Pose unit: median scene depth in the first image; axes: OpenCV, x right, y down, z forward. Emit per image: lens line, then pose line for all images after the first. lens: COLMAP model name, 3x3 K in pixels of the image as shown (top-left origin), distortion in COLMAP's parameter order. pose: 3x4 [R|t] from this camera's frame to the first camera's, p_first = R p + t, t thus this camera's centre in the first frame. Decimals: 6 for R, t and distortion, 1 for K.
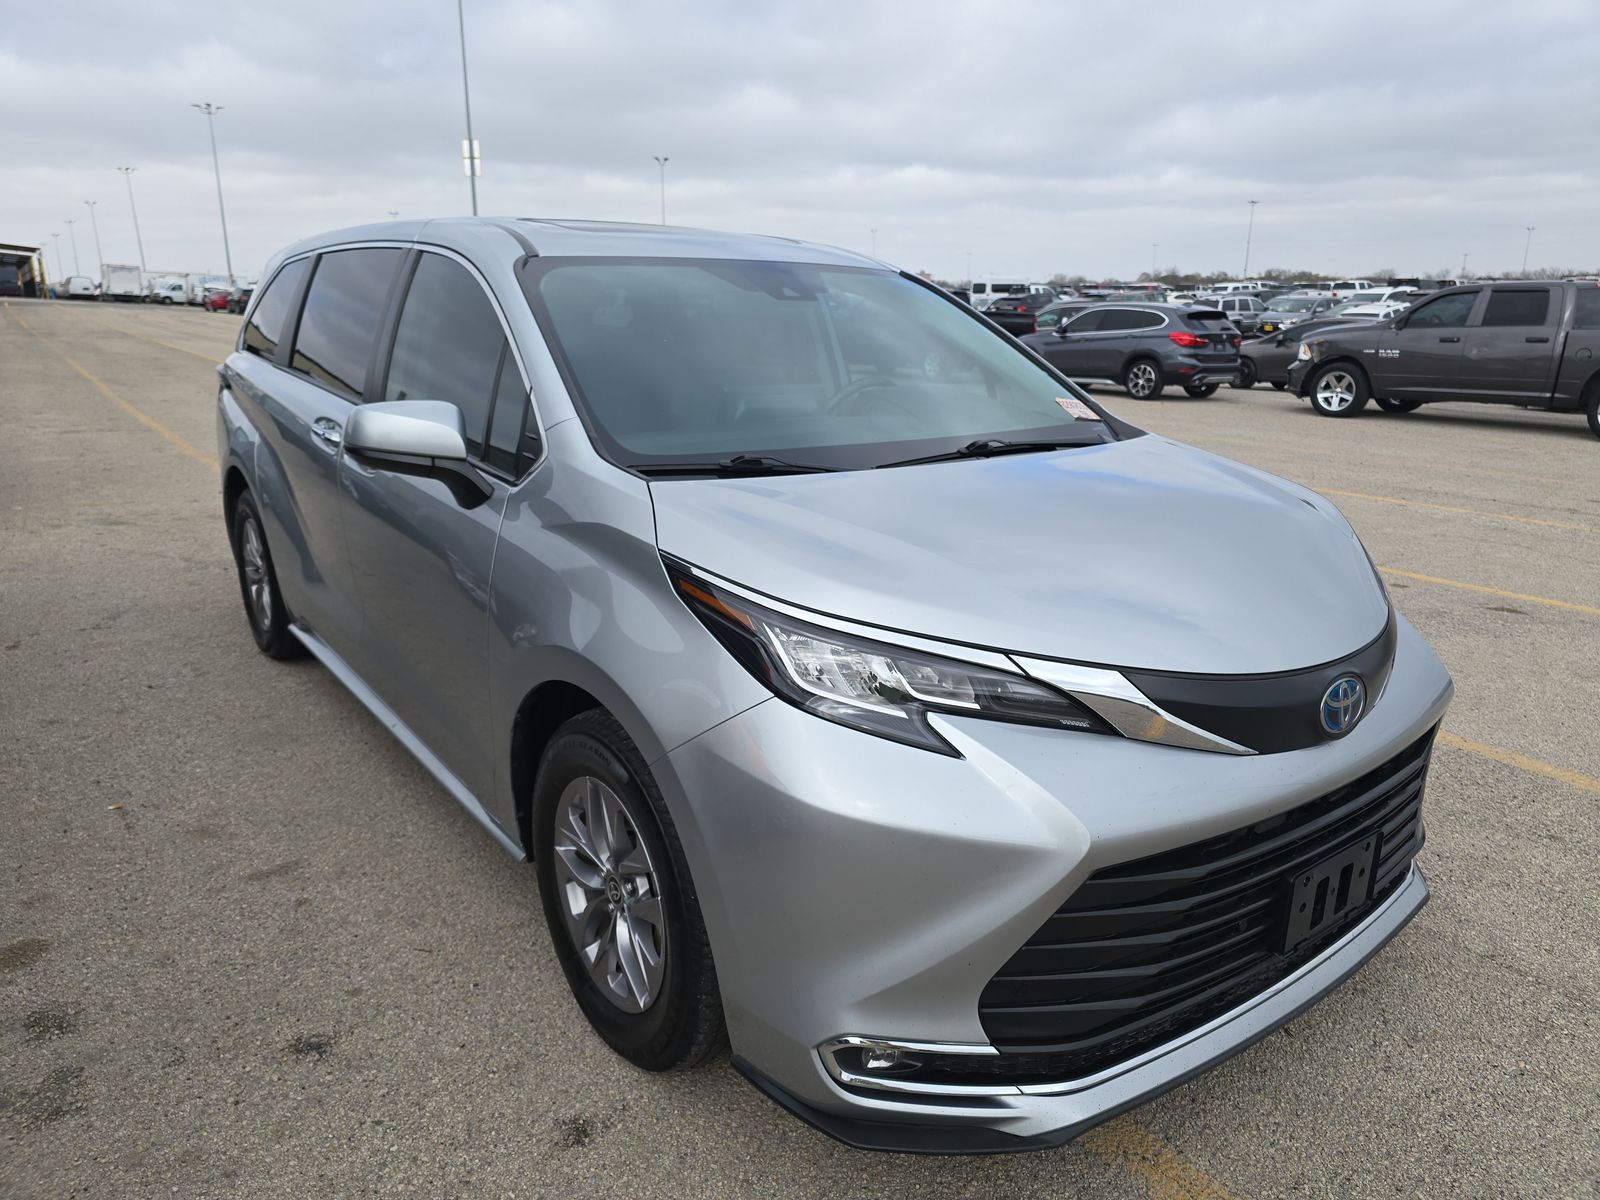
lens RADIAL K [[1158.2, 0, 826.8], [0, 1158.2, 592.0], [0, 0, 1]] dist [0.005216, -0.000373]
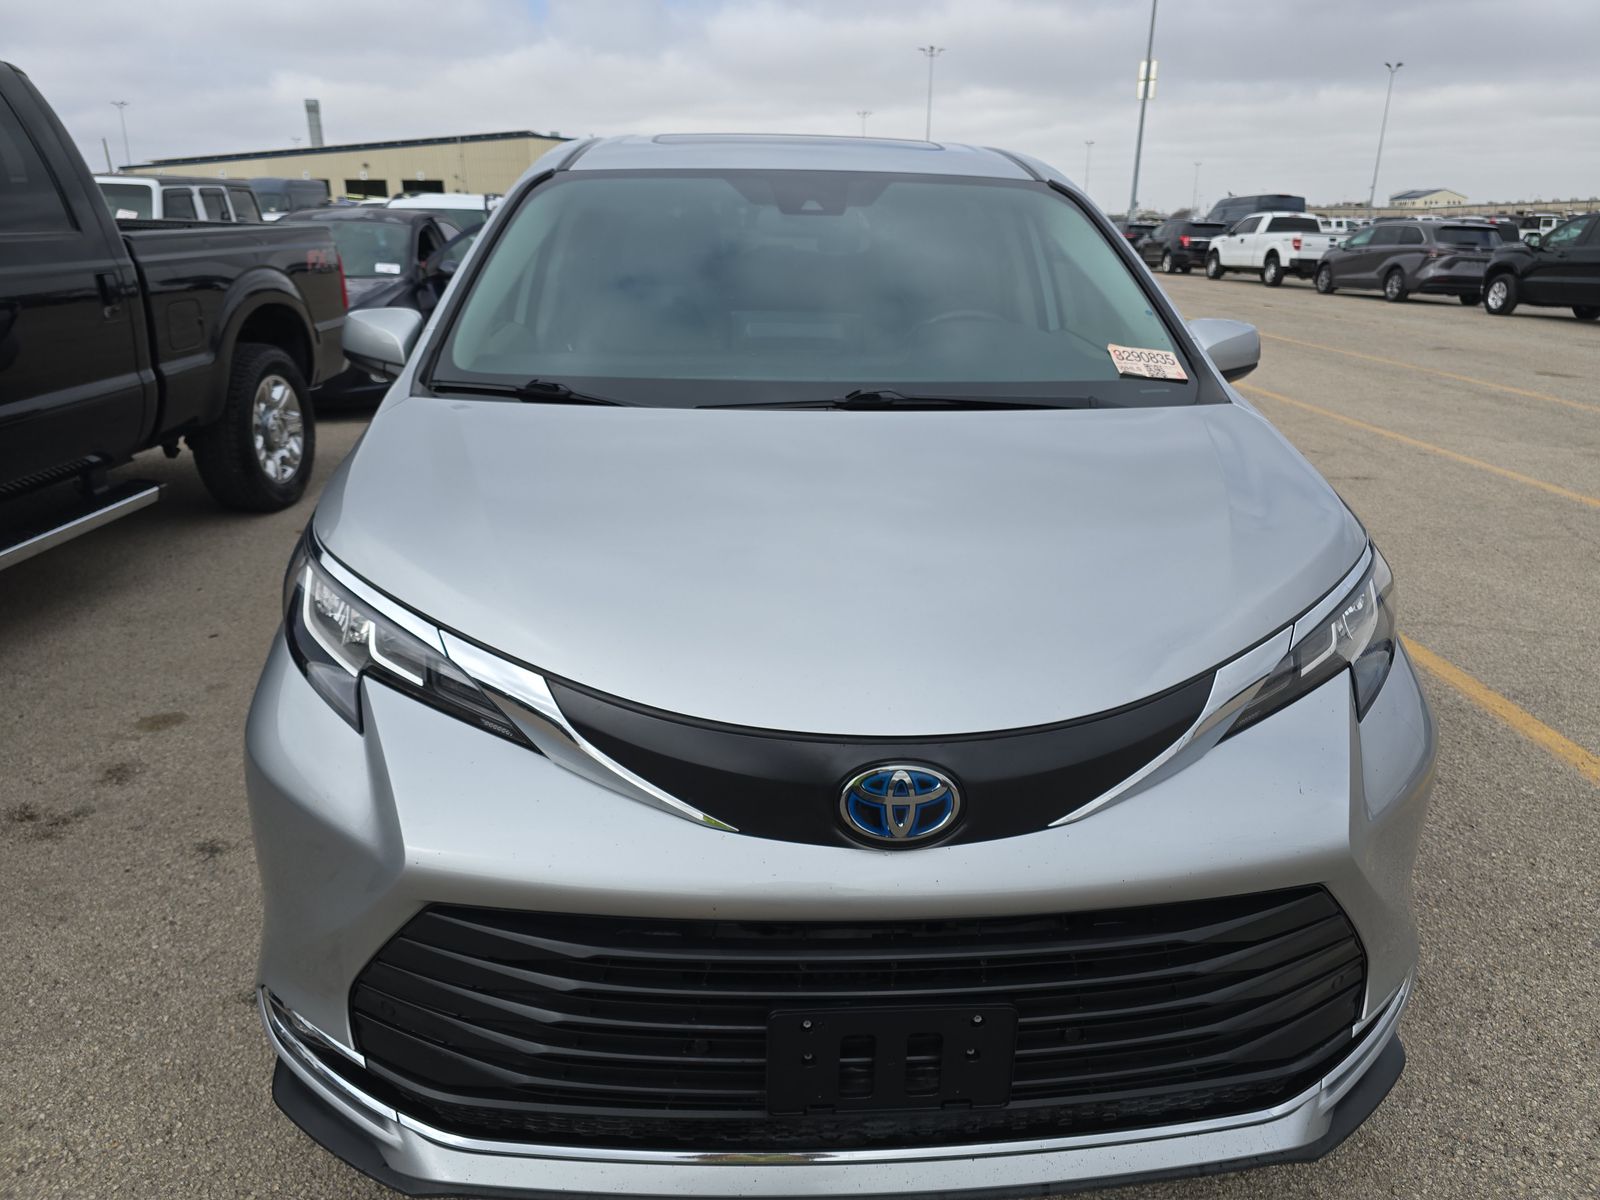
lens RADIAL K [[1158.2, 0, 826.8], [0, 1158.2, 592.0], [0, 0, 1]] dist [0.005216, -0.000373]
pose [[0.814164, 0.172565, -0.554399, 0.582852], [-0.141759, 0.984997, 0.098415, -0.064966], [0.563064, -0.001535, 0.826412, 0.312740]]
